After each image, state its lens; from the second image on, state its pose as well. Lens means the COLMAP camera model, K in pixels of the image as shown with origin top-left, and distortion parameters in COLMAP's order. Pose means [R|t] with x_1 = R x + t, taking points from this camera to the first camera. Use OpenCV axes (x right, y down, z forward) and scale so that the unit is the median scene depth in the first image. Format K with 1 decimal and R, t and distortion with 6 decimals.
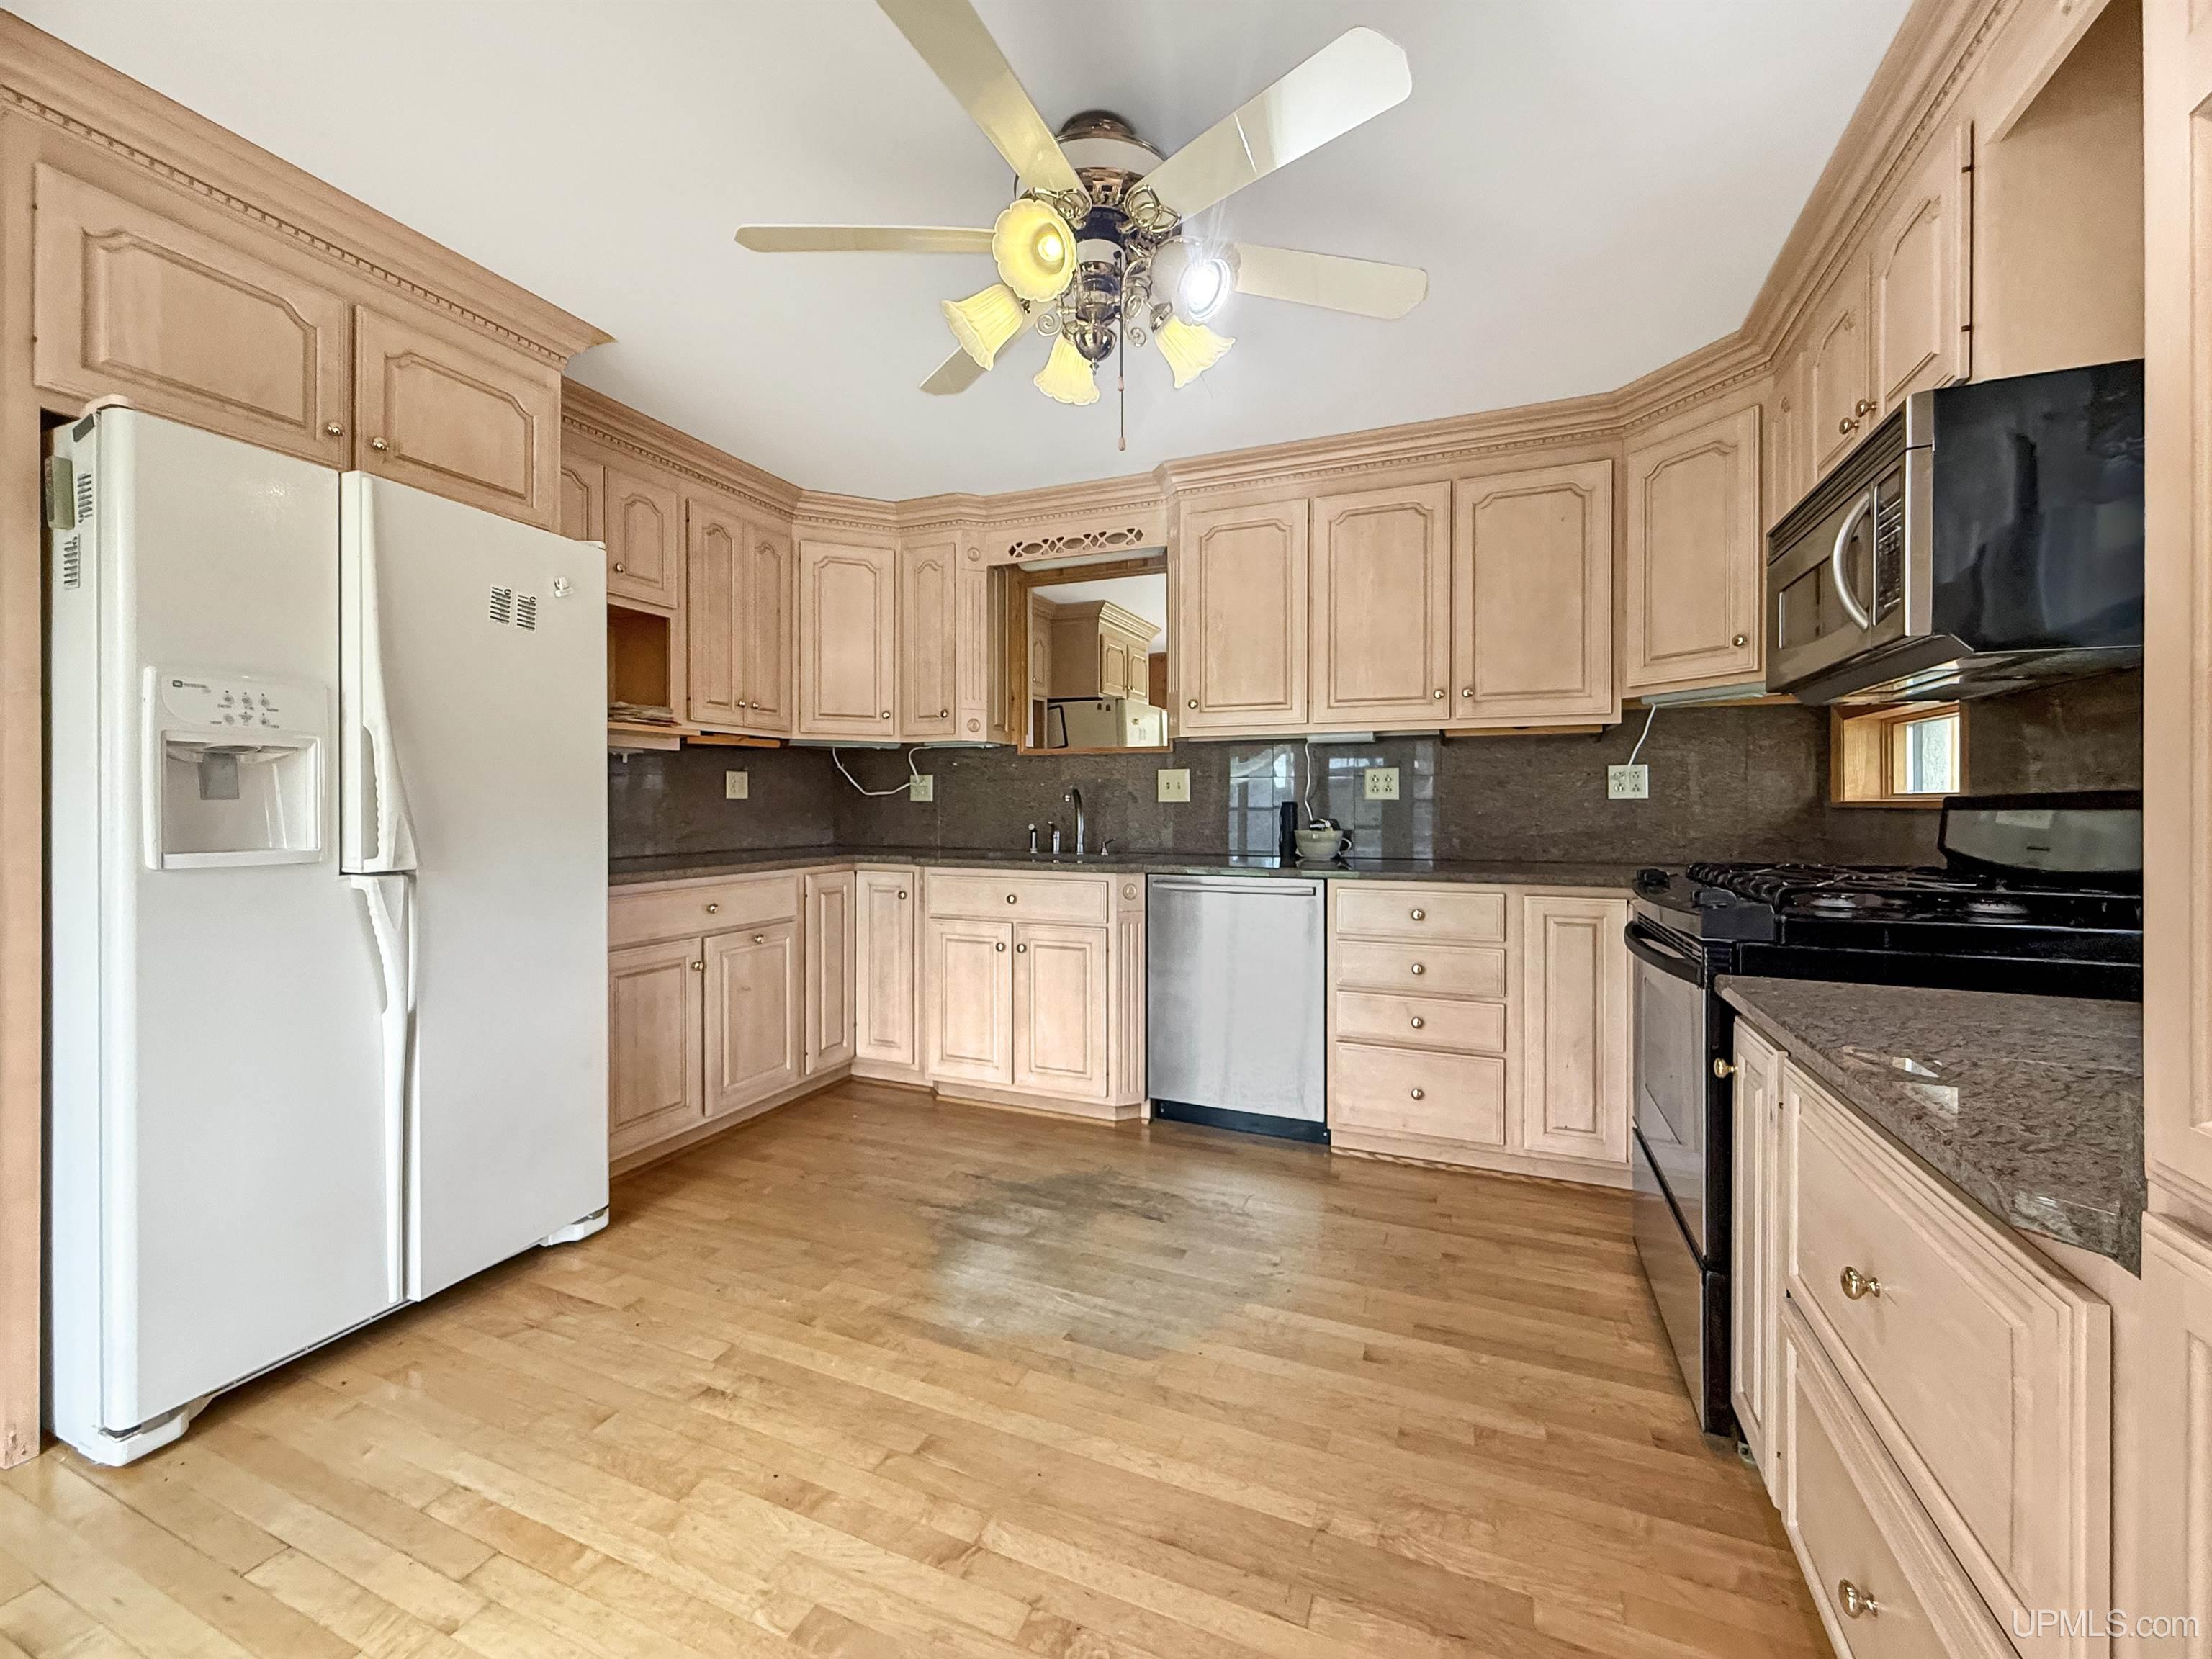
lens RADIAL K [[896.7, 0, 1108.0], [0, 896.7, 810.4], [0, 0, 1]] dist [-0.002992, 0.000229]
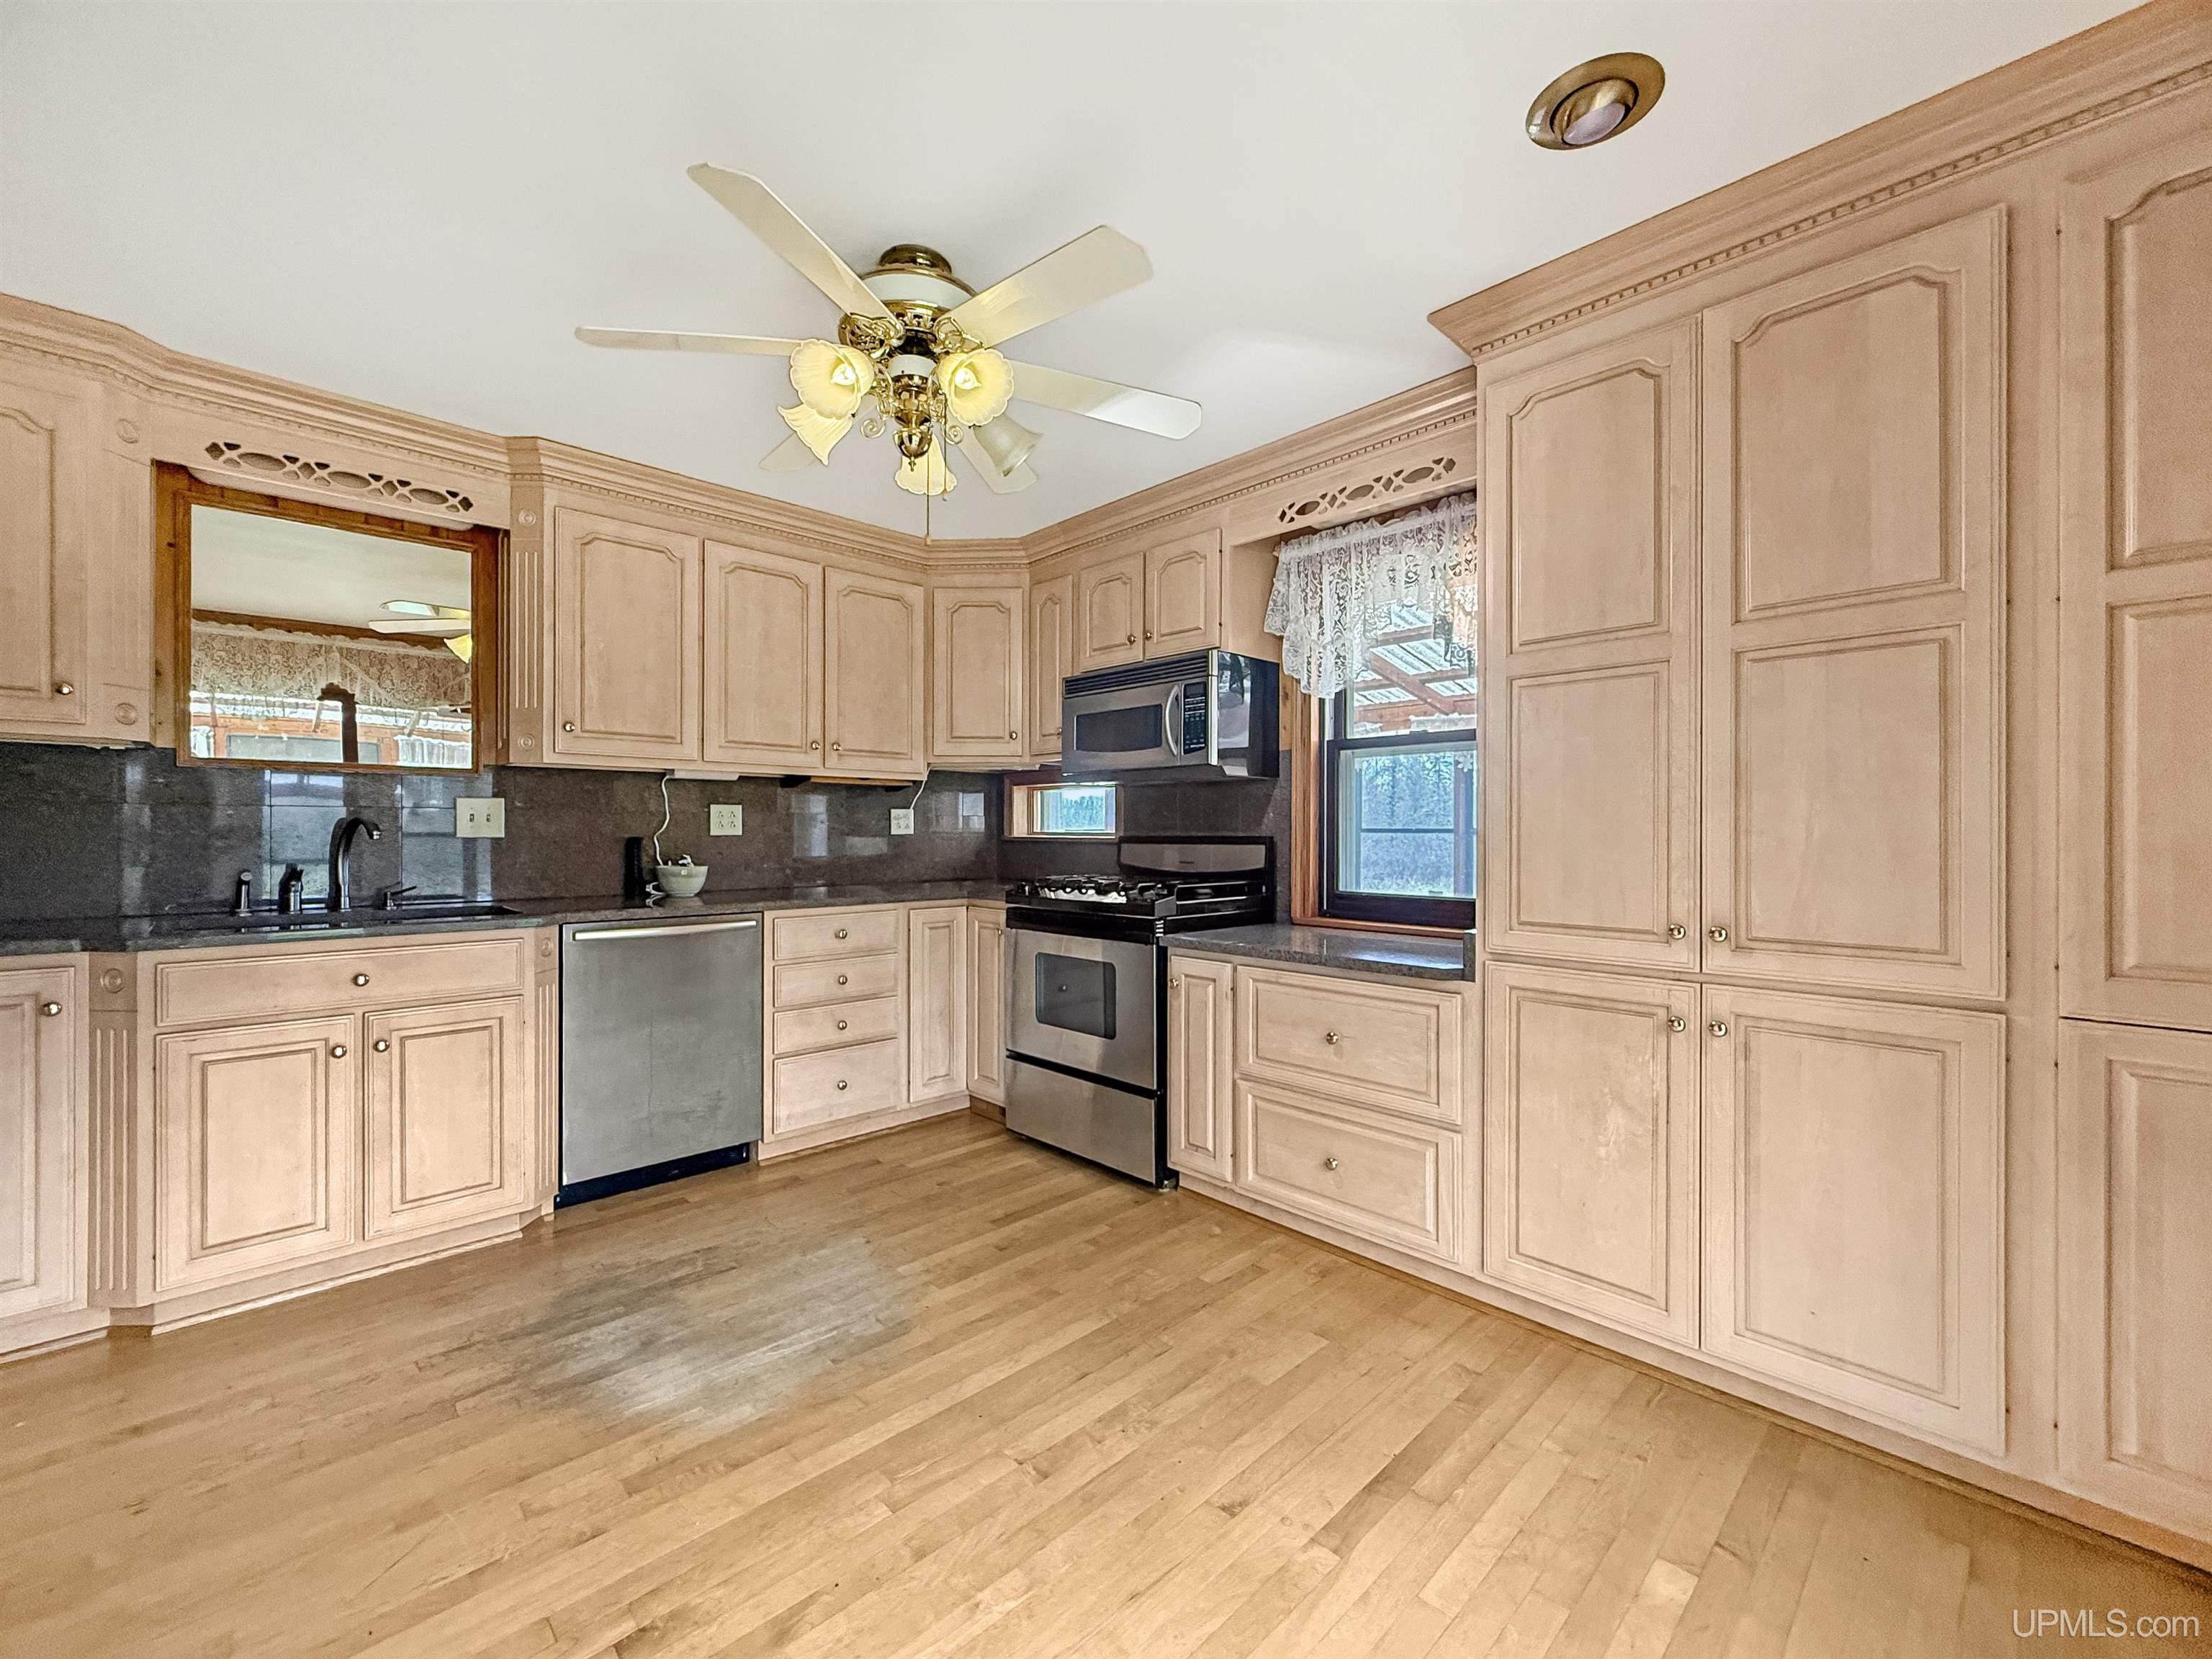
lens RADIAL K [[896.7, 0, 1118.6], [0, 896.7, 834.3], [0, 0, 1]] dist [-0.002992, 0.000229]
pose [[0.384322, -0.004405, 0.923189, -0.597176], [0.000943, 0.999990, 0.004379, -0.020692], [-0.923199, -0.000812, 0.384322, 0.200789]]
